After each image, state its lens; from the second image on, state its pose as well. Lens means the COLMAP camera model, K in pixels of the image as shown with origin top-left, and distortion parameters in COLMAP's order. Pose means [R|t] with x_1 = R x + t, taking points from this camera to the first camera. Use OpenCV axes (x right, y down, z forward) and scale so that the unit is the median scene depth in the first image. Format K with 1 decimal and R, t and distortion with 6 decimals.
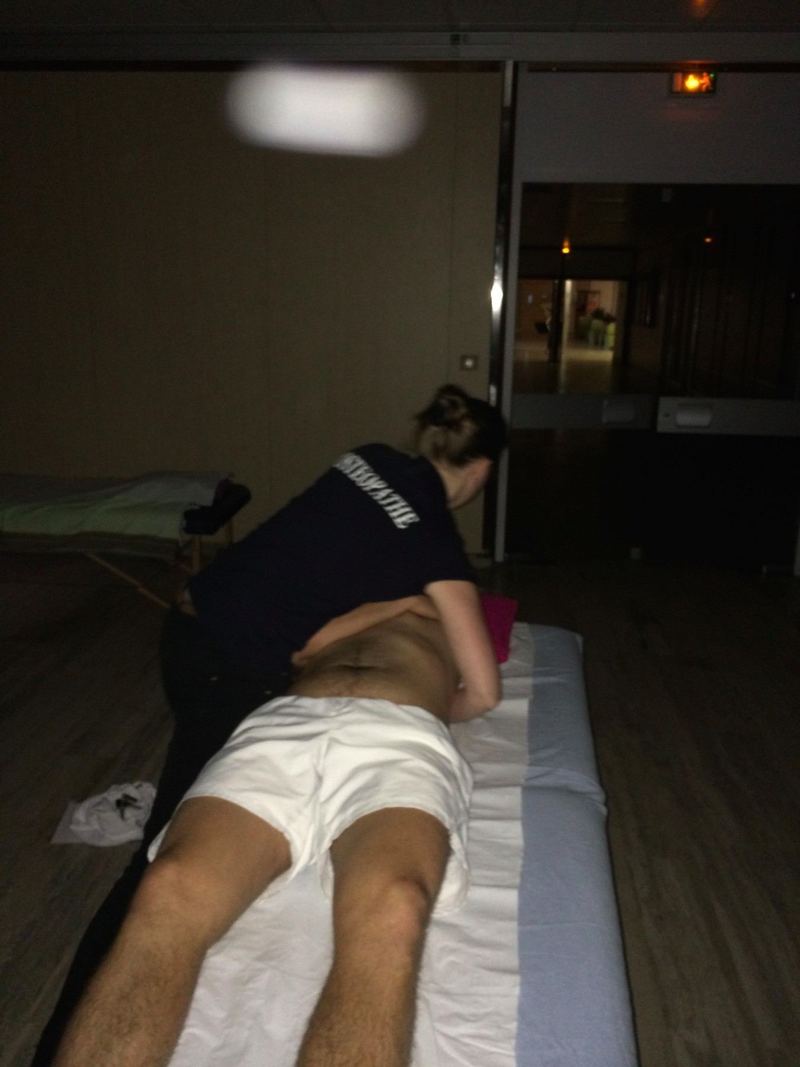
lens RADIAL K [[918.9, 0, 400.0], [0, 918.9, 533.5], [0, 0, 1]] dist [0.071847, -0.095494]
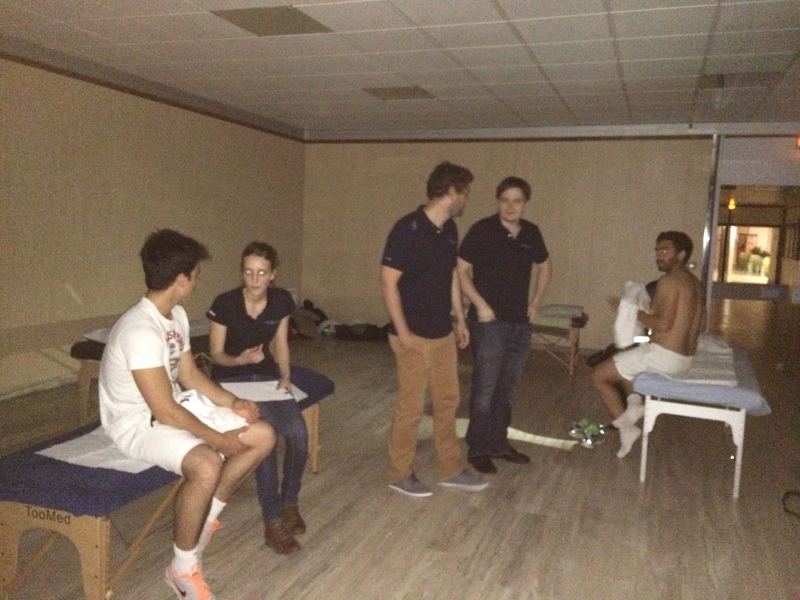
lens RADIAL K [[688.9, 0, 396.9], [0, 688.9, 298.2], [0, 0, 1]] dist [0.071847, -0.095494]
pose [[0.964060, 0.043238, -0.262142, -0.031673], [-0.084082, 0.985608, -0.146654, 0.036738], [0.252028, 0.163425, 0.953821, -0.139542]]
